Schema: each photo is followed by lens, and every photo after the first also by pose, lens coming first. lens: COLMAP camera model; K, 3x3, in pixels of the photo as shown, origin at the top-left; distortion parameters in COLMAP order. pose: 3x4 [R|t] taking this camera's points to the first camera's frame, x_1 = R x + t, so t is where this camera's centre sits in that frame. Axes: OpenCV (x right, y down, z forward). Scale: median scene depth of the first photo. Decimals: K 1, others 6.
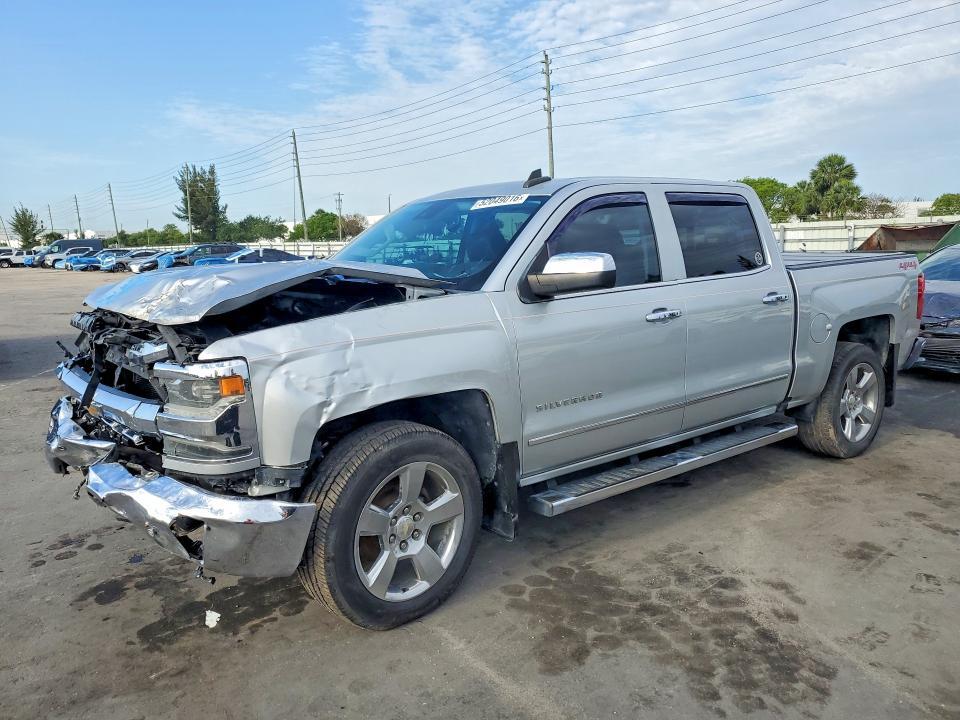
lens RADIAL K [[749.3, 0, 475.8], [0, 749.3, 364.4], [0, 0, 1]] dist [0.009171, 0.018016]
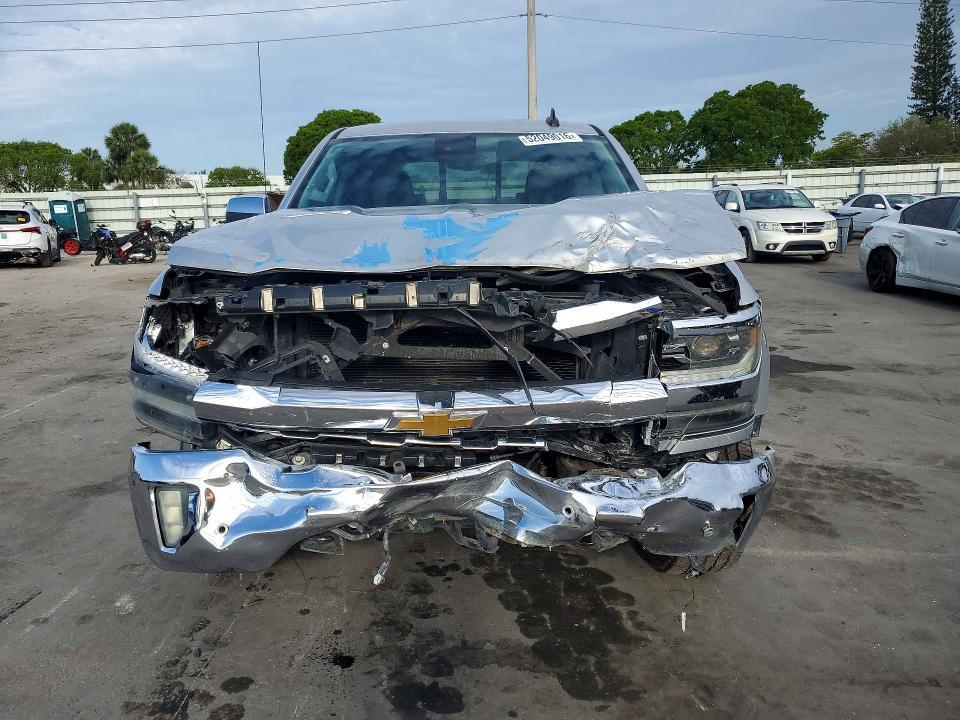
lens RADIAL K [[749.3, 0, 471.8], [0, 749.3, 355.4], [0, 0, 1]] dist [0.009171, 0.018016]
pose [[0.630449, -0.155828, 0.760429, -0.103805], [0.135641, 0.986686, 0.089737, -0.005512], [-0.764288, 0.046570, 0.643192, 0.060205]]
